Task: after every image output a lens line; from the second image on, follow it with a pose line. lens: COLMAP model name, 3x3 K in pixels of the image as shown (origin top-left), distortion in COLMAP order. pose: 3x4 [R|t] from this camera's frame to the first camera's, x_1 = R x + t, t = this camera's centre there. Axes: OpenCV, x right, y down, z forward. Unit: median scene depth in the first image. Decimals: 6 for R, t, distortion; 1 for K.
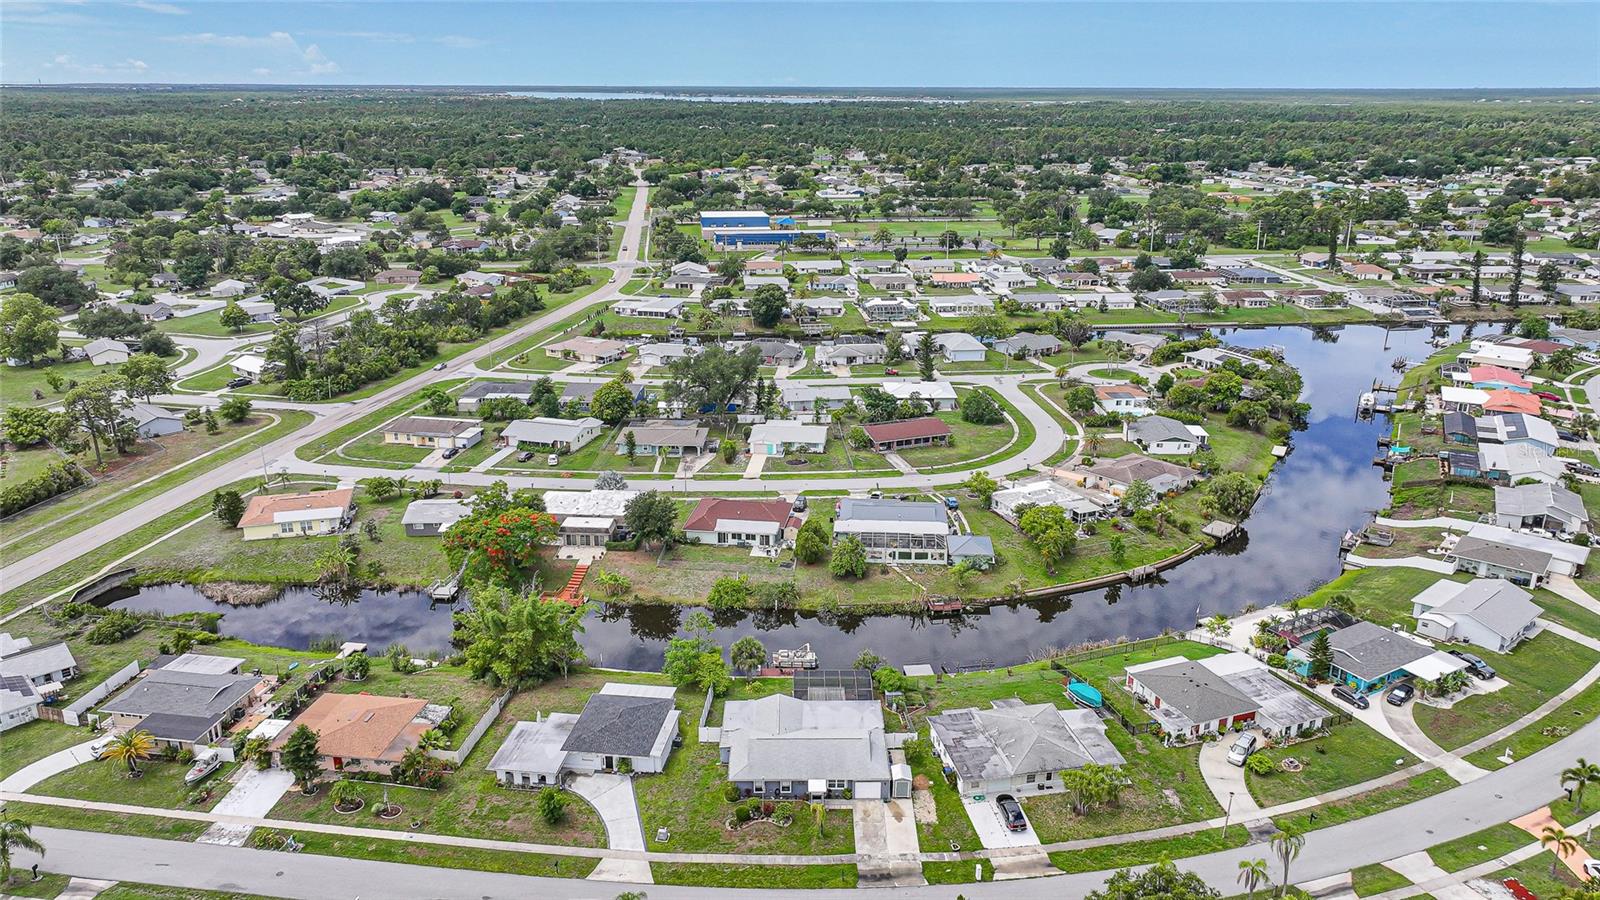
lens RADIAL K [[1108.7, 0, 812.1], [0, 1108.7, 420.4], [0, 0, 1]] dist [-0.004791, 0.018766]
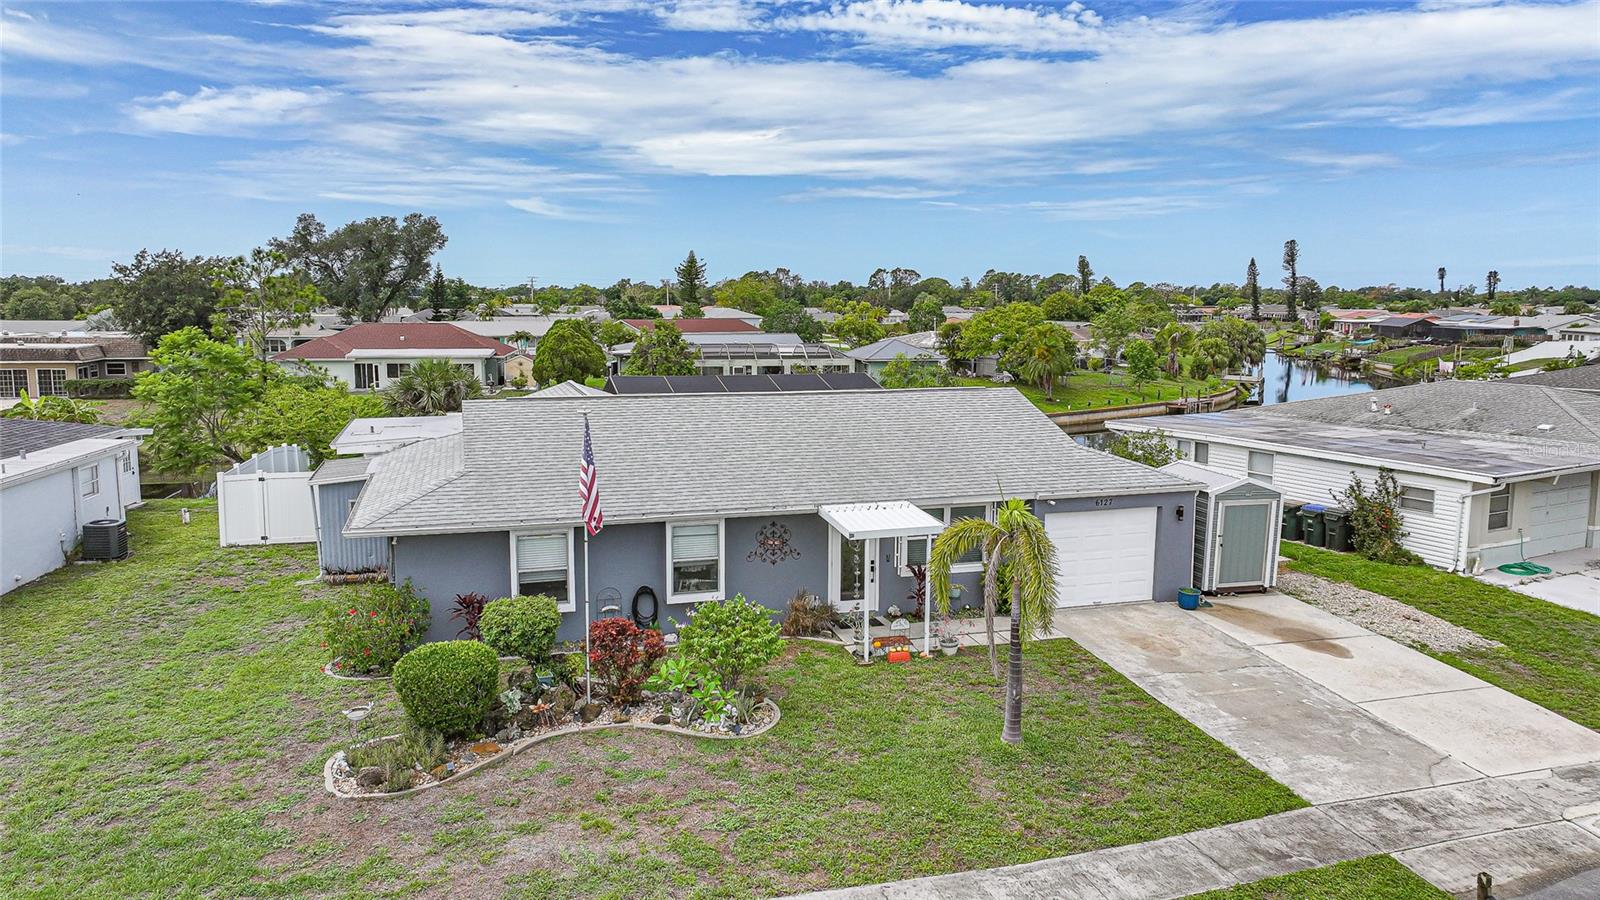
lens RADIAL K [[1108.7, 0, 798.5], [0, 1108.7, 451.6], [0, 0, 1]] dist [-0.004791, 0.018766]
pose [[0.960904, -0.039458, 0.274057, -0.052199], [0.081259, 0.986397, -0.142894, 0.316863], [-0.264691, 0.159577, 0.951038, 0.768360]]
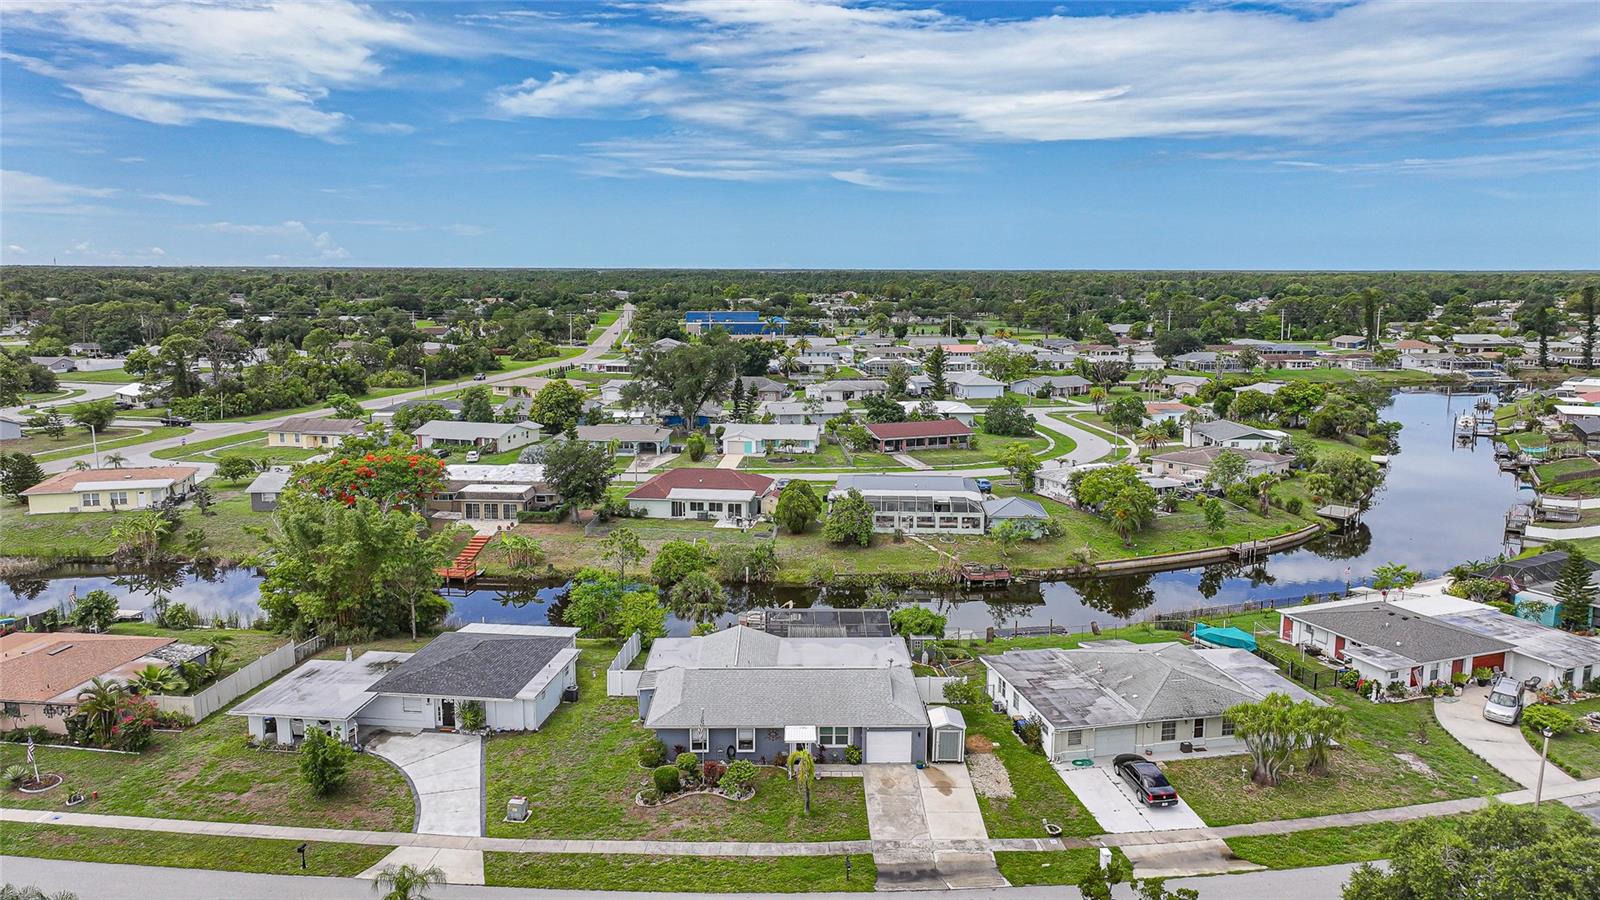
lens RADIAL K [[1108.7, 0, 810.6], [0, 1108.7, 433.6], [0, 0, 1]] dist [-0.004791, 0.018766]
pose [[0.999991, -0.001012, 0.004136, 0.007070], [0.001598, 0.989523, -0.144369, 0.239176], [-0.003947, 0.144374, 0.989515, 0.382651]]
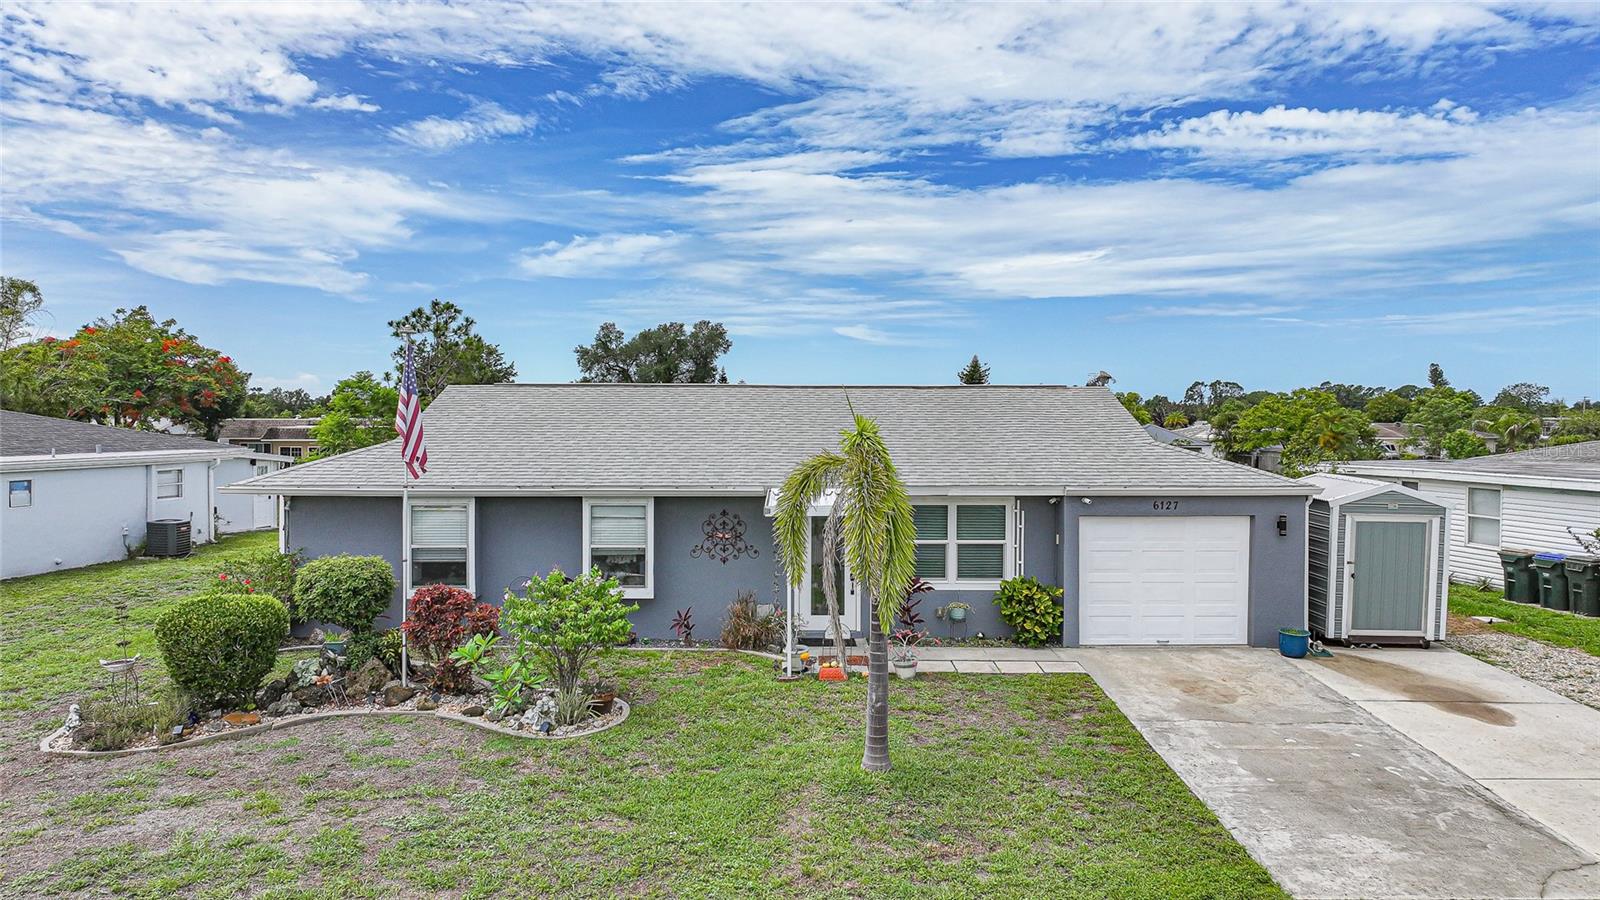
lens RADIAL K [[1108.7, 0, 803.1], [0, 1108.7, 488.5], [0, 0, 1]] dist [-0.004791, 0.018766]
pose [[0.999995, -0.003057, -0.000315, 0.001308], [0.002903, 0.973280, -0.229604, 0.332621], [0.001008, 0.229602, 0.973284, 0.796060]]
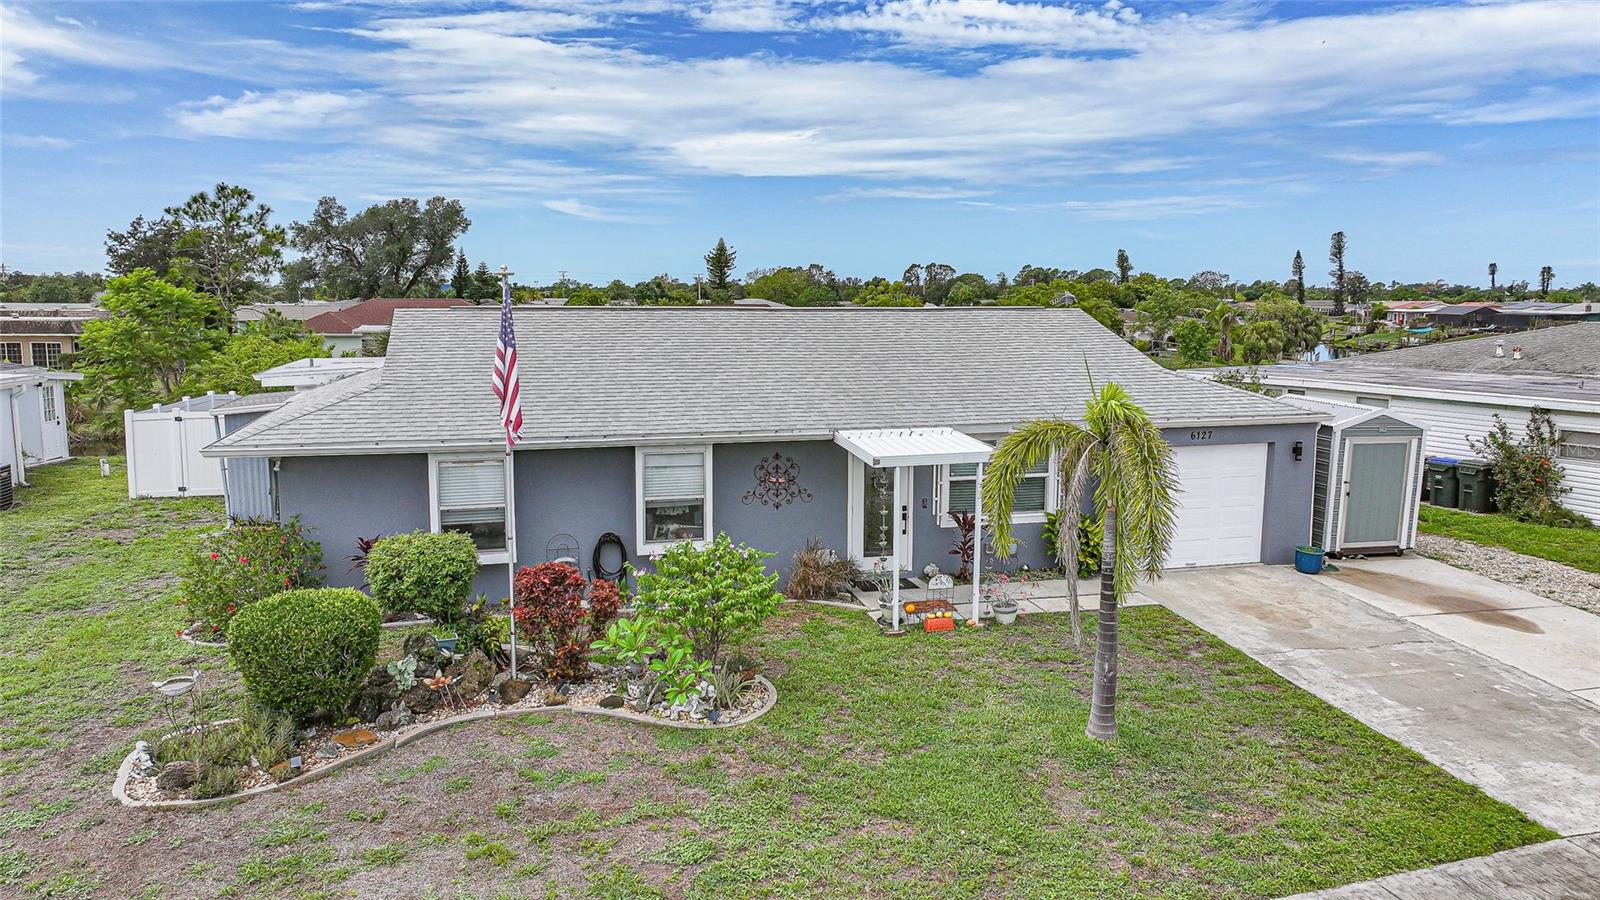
lens RADIAL K [[1108.7, 0, 799.2], [0, 1108.7, 455.1], [0, 0, 1]] dist [-0.004791, 0.018766]
pose [[0.968812, -0.036760, 0.245054, -0.039346], [0.073545, 0.987031, -0.142695, 0.322247], [-0.236630, 0.156267, 0.958951, 0.806087]]
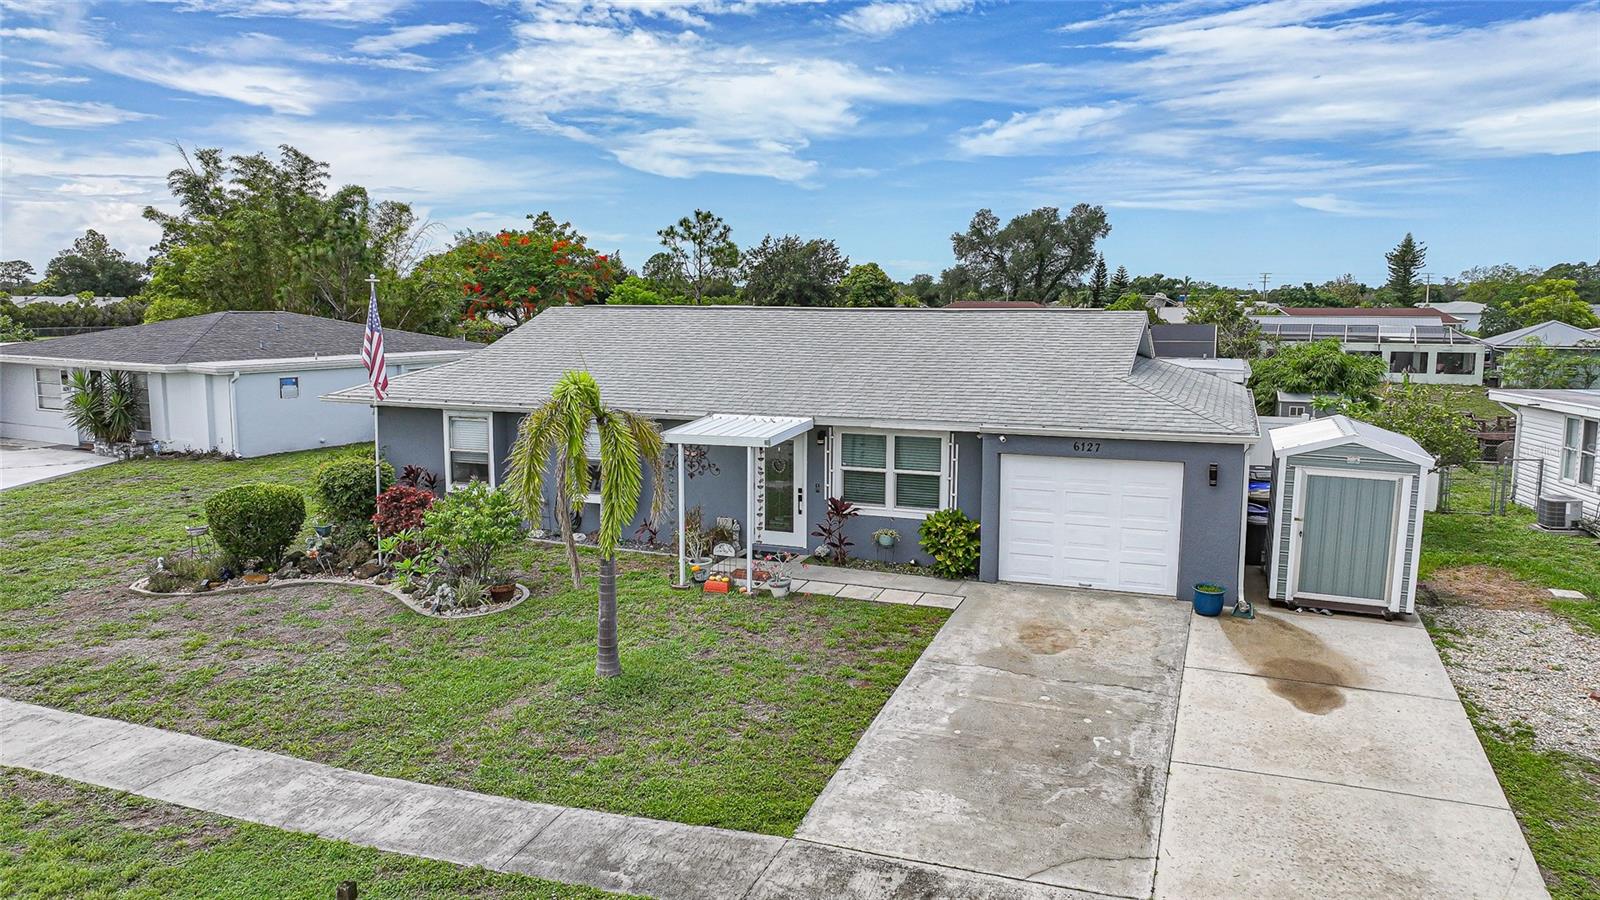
lens RADIAL K [[1108.7, 0, 810.3], [0, 1108.7, 457.7], [0, 0, 1]] dist [-0.004791, 0.018766]
pose [[0.930273, 0.050082, -0.363433, 0.064499], [-0.105147, 0.985477, -0.133341, 0.325703], [0.351477, 0.162258, 0.922028, 0.796613]]
